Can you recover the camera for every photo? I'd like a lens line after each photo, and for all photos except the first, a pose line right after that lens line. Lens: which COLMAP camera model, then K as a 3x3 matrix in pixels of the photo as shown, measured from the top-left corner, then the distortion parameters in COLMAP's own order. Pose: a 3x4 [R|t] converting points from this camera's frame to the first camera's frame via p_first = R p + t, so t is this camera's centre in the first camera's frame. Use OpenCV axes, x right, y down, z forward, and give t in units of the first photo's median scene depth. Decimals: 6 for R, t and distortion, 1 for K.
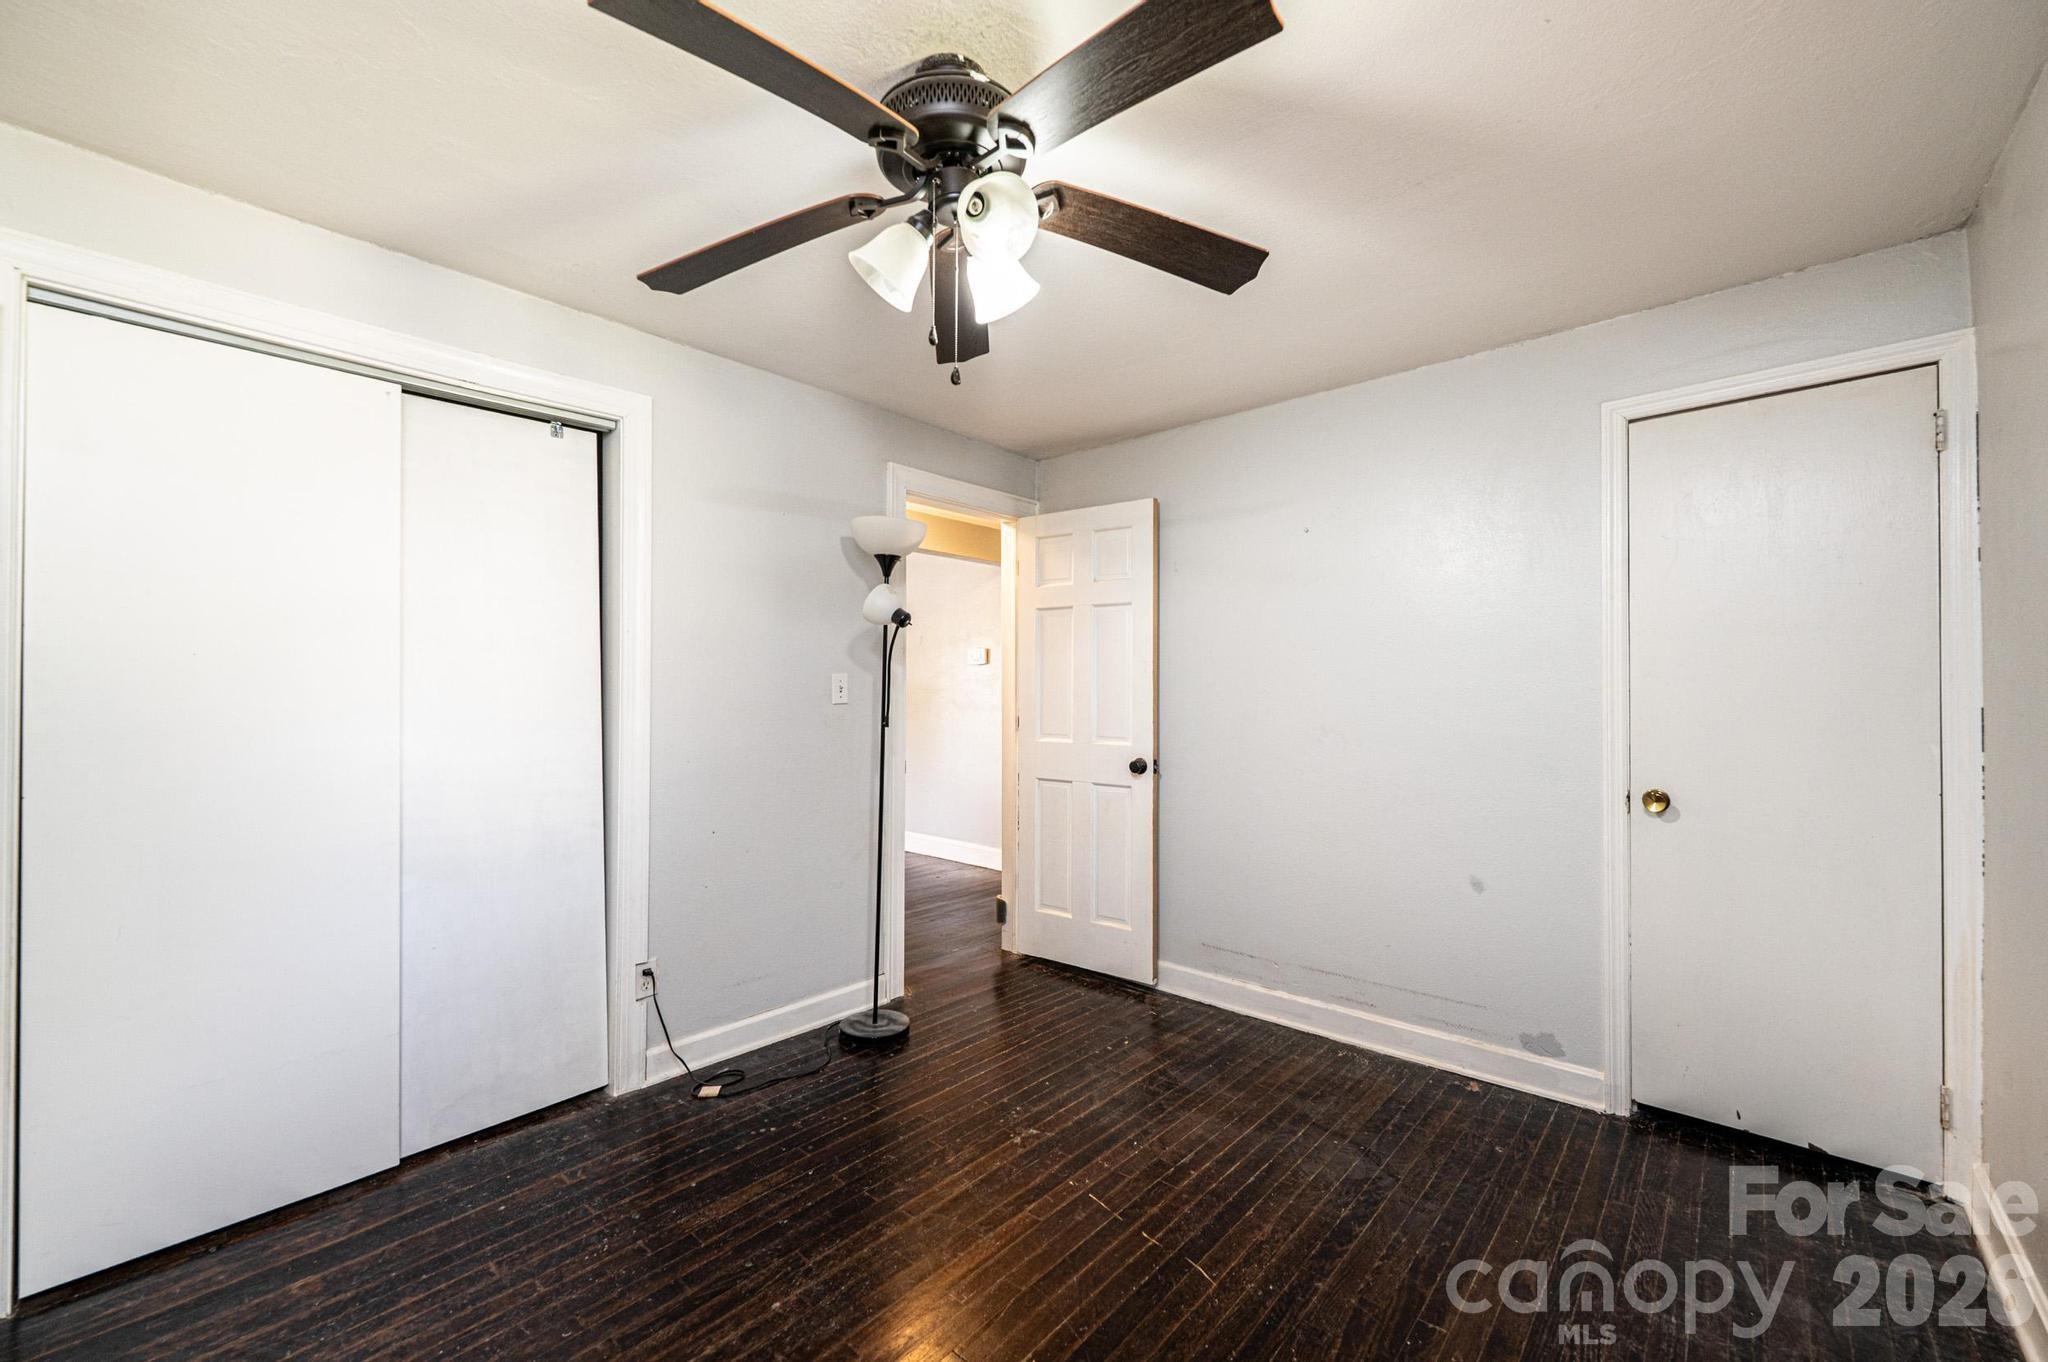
lens RADIAL K [[812.4, 0, 1022.4], [0, 812.4, 689.8], [0, 0, 1]] dist [-0.002752, 0.000890]
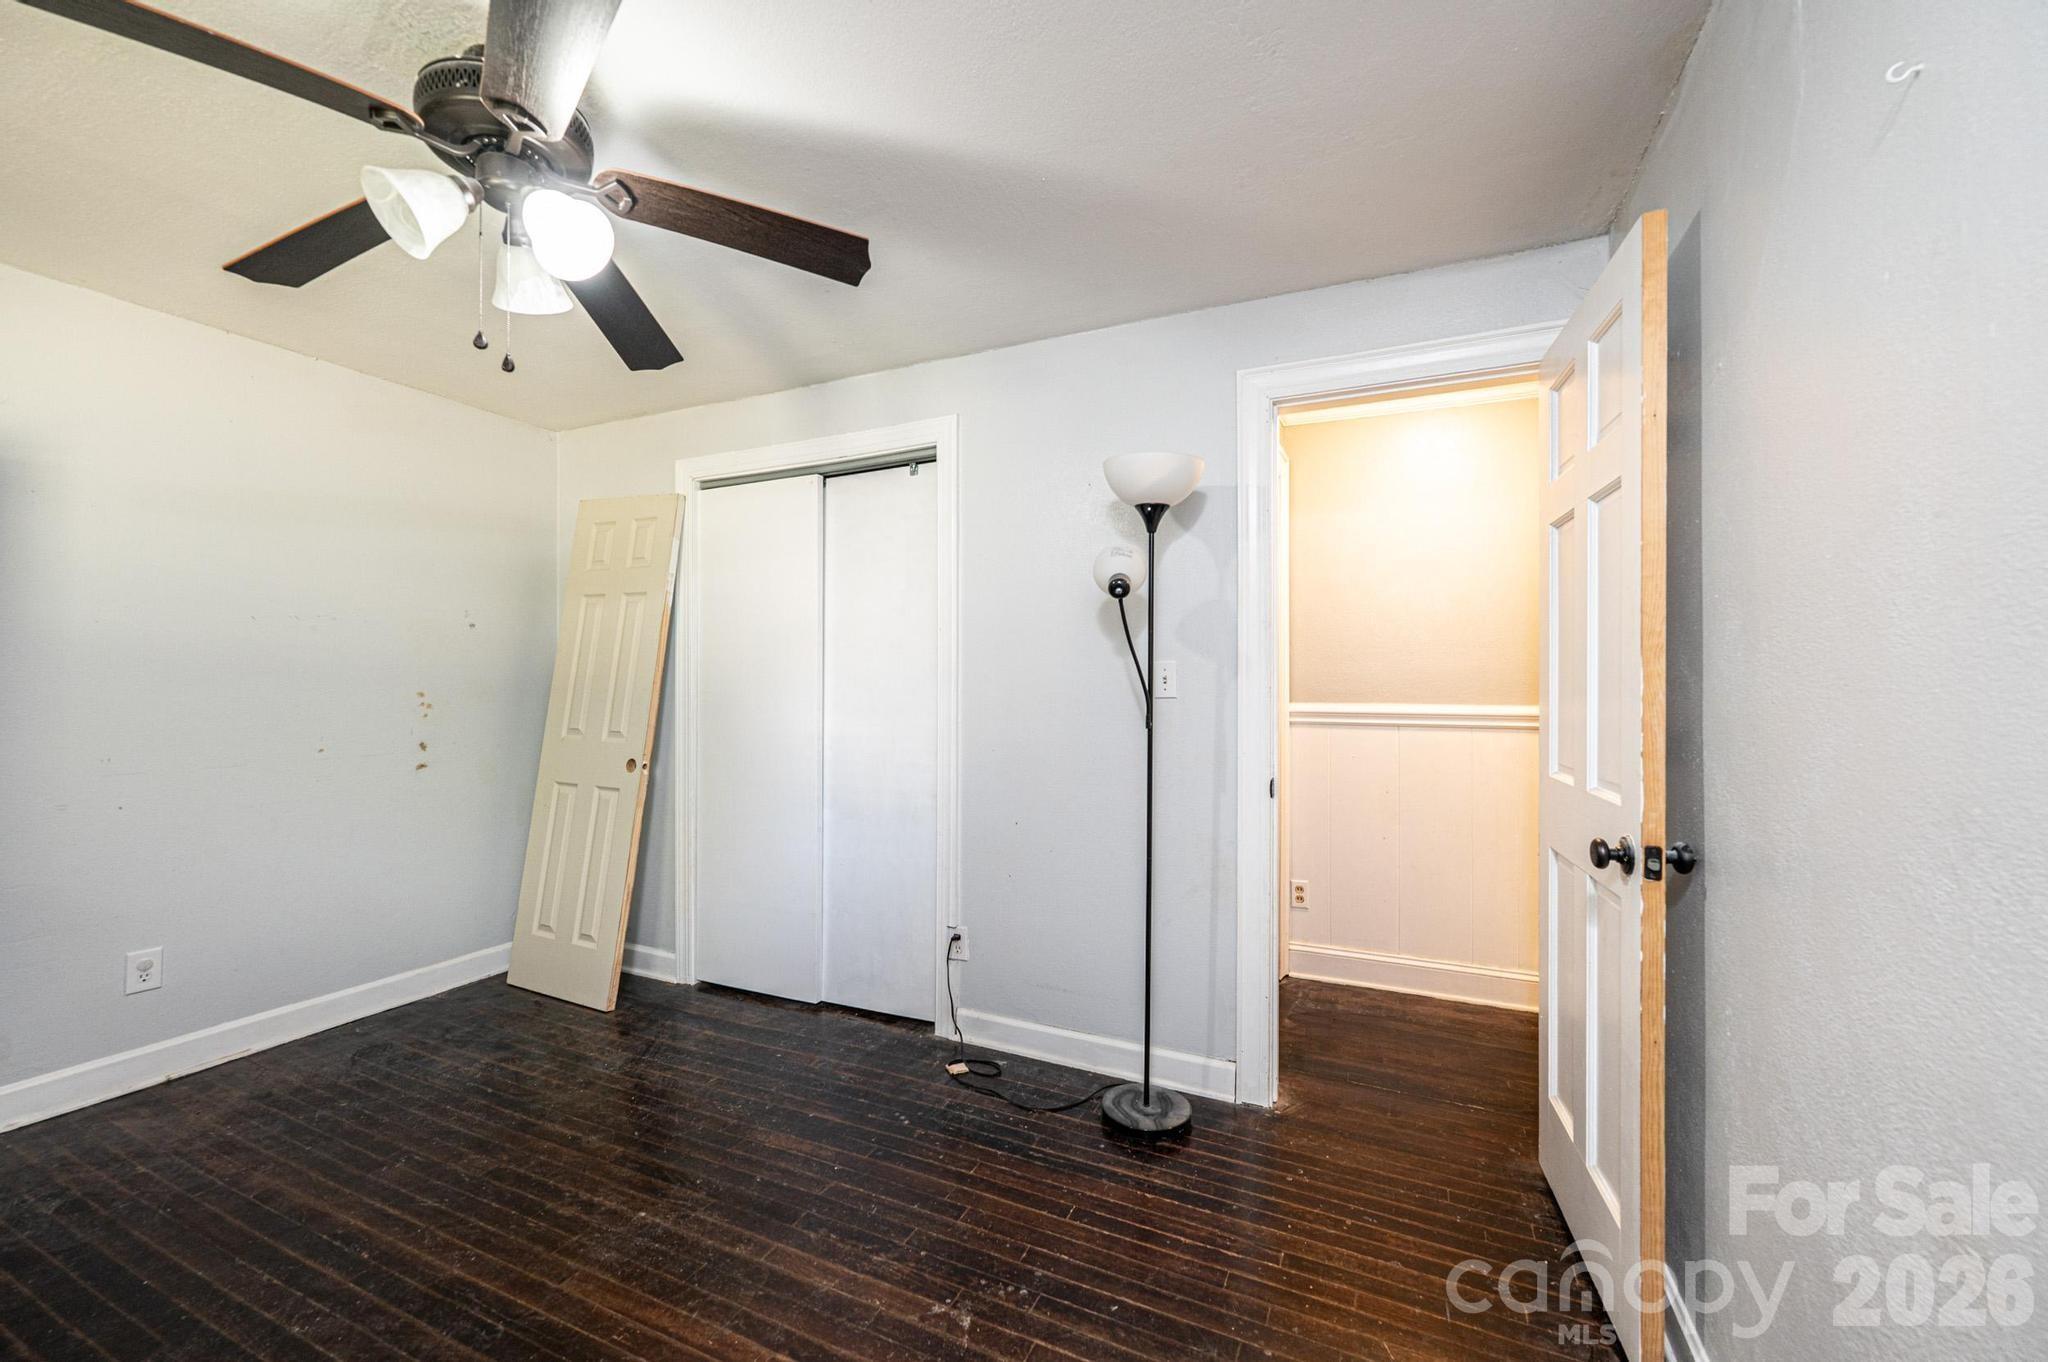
lens RADIAL K [[812.4, 0, 1029.2], [0, 812.4, 675.5], [0, 0, 1]] dist [-0.002752, 0.000890]
pose [[0.296469, -0.013768, -0.954943, 0.657034], [-0.004184, 0.999868, -0.015715, 0.011976], [0.955033, 0.008654, 0.296372, 0.807099]]
